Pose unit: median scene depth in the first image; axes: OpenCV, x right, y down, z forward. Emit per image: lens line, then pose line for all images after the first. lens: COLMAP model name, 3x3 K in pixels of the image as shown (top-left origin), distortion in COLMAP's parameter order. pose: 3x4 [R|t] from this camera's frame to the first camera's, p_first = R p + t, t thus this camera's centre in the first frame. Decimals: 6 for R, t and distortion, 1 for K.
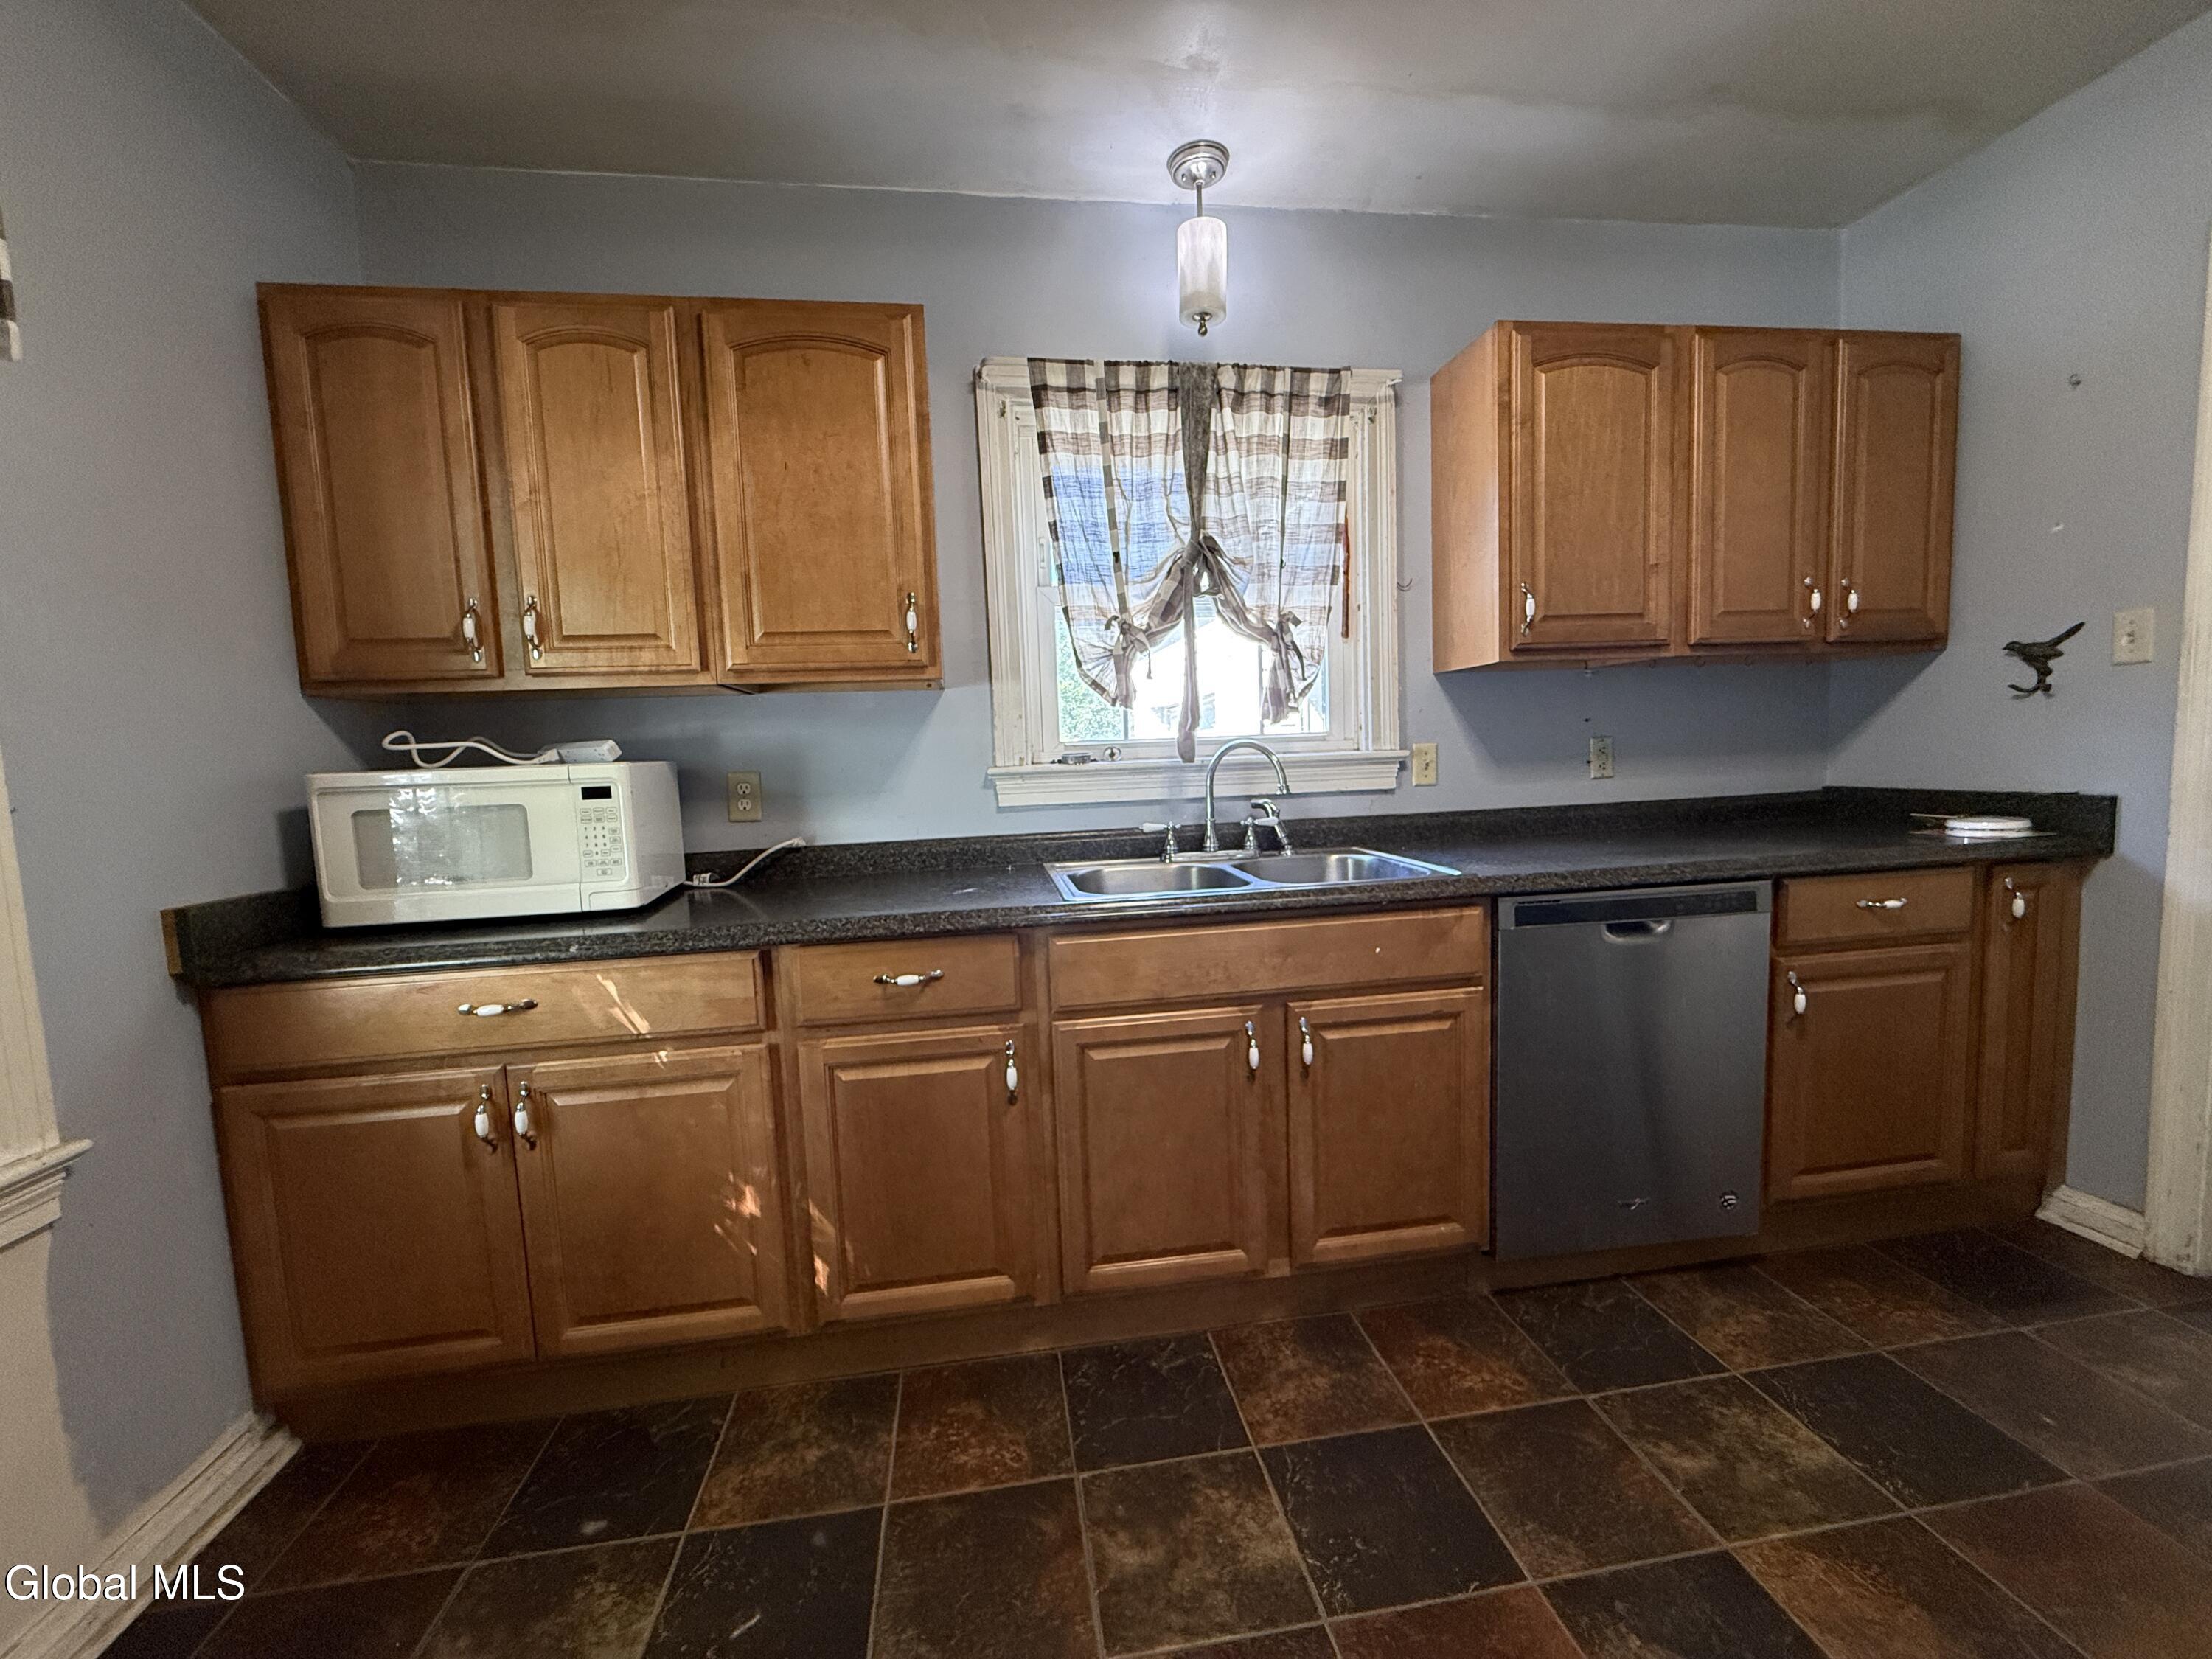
lens RADIAL K [[878.0, 0, 1101.3], [0, 878.0, 831.0], [0, 0, 1]] dist [-0.002969, 0.000679]
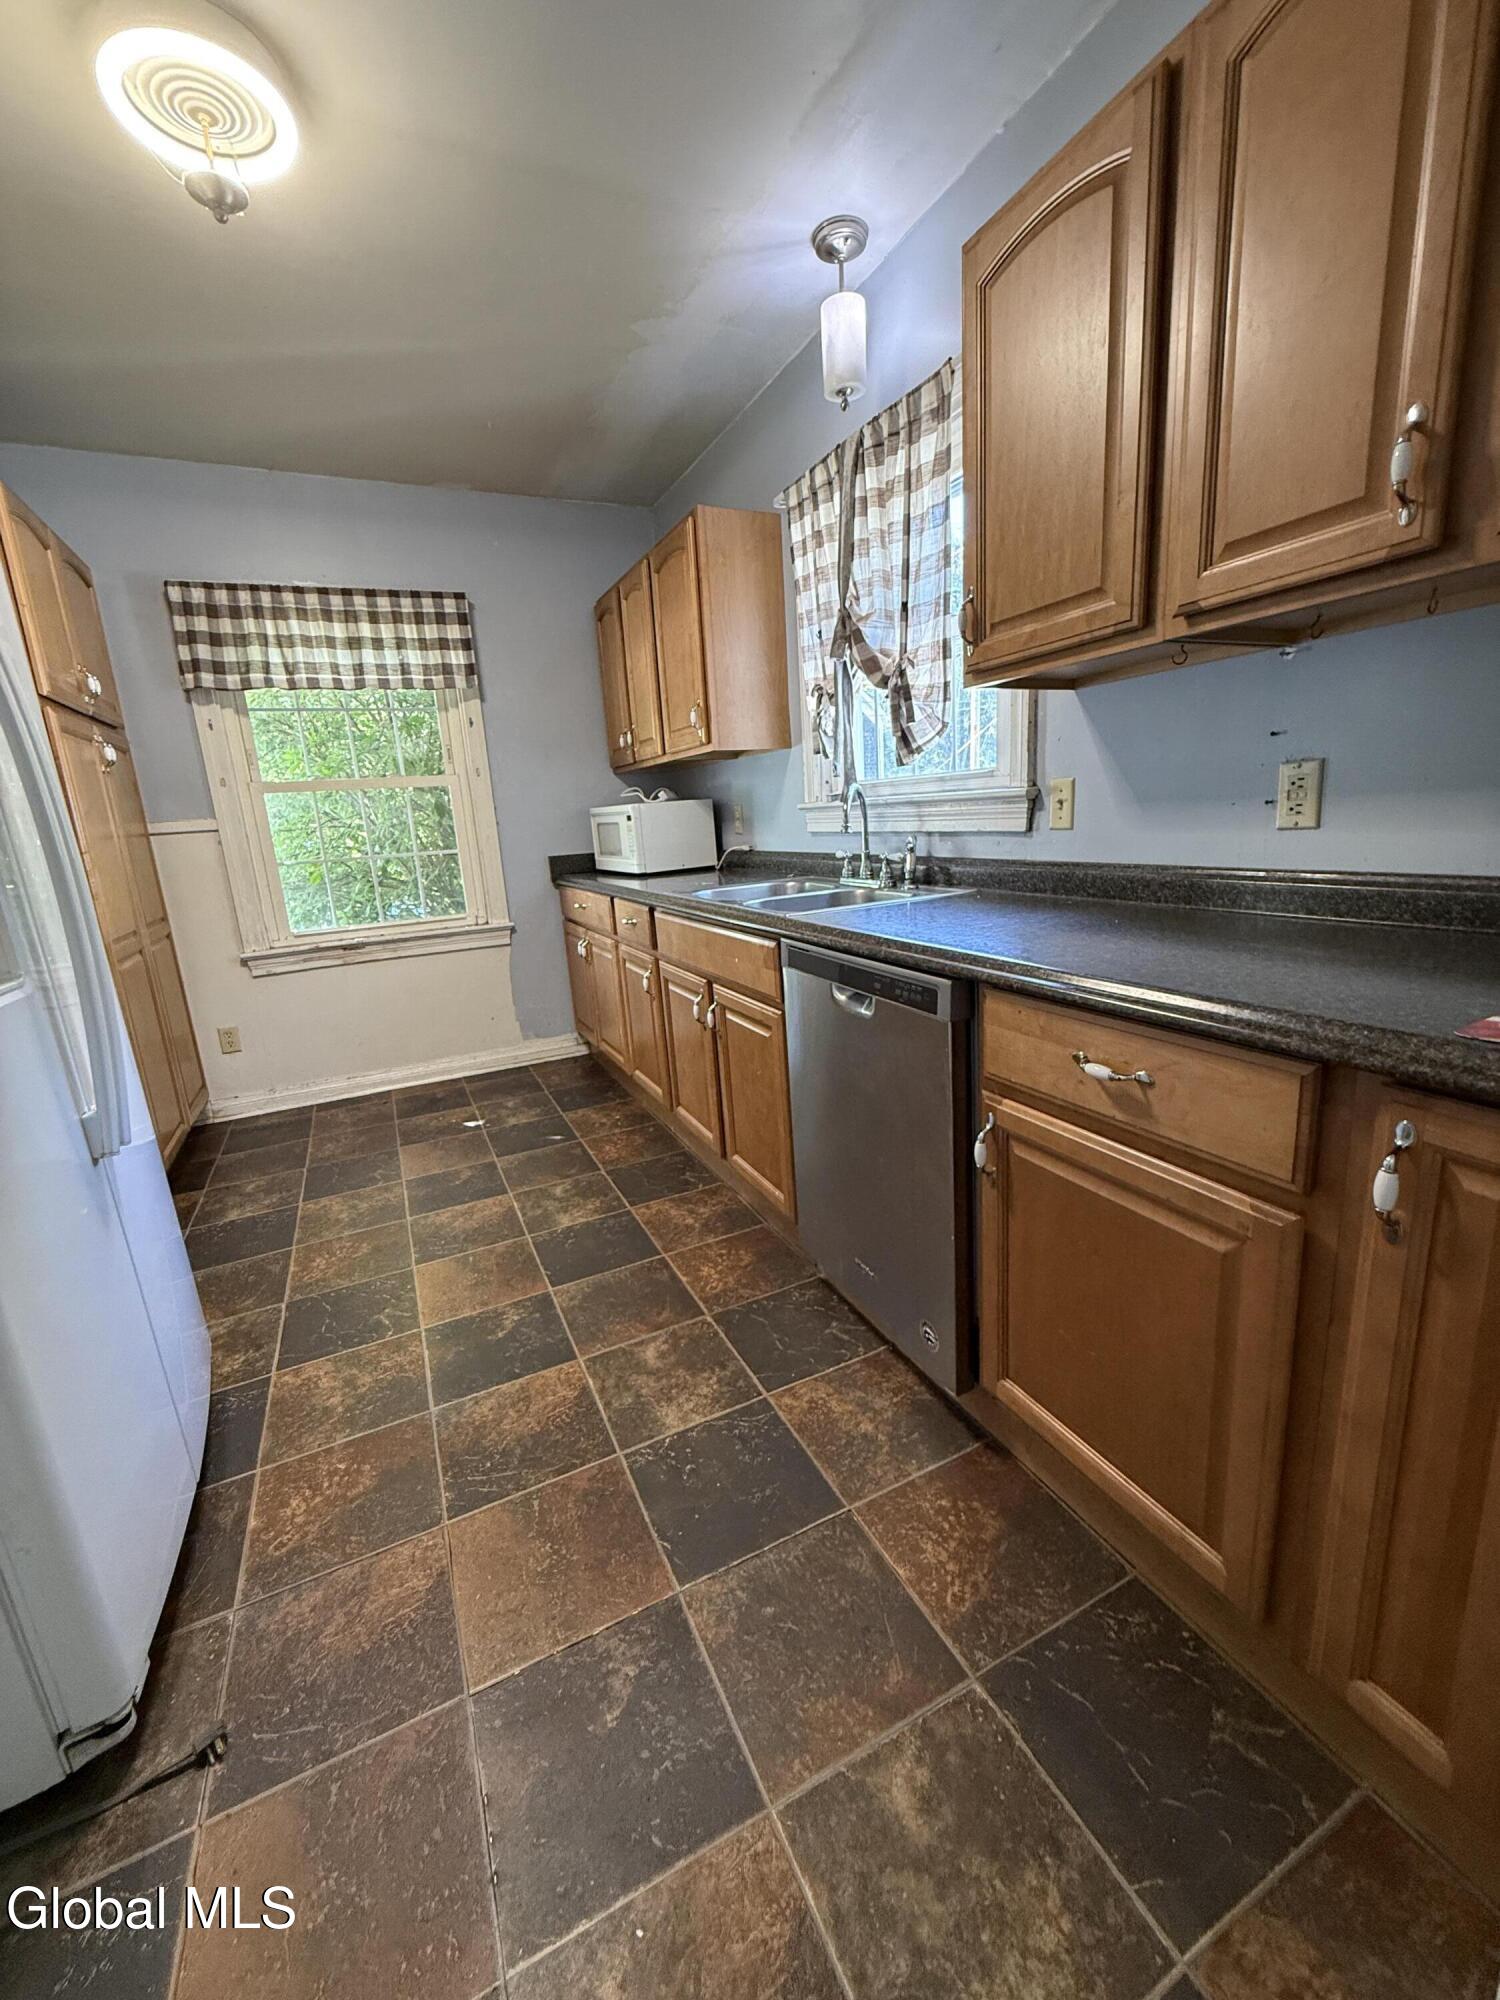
lens RADIAL K [[793.9, 0, 750.0], [0, 793.9, 1000.0], [0, 0, 1]] dist [-0.002969, 0.000679]
pose [[0.307824, 0.240561, -0.920530, 1.149817], [-0.038774, 0.969877, 0.240491, -0.073169], [0.950653, -0.038336, 0.307879, 0.529057]]
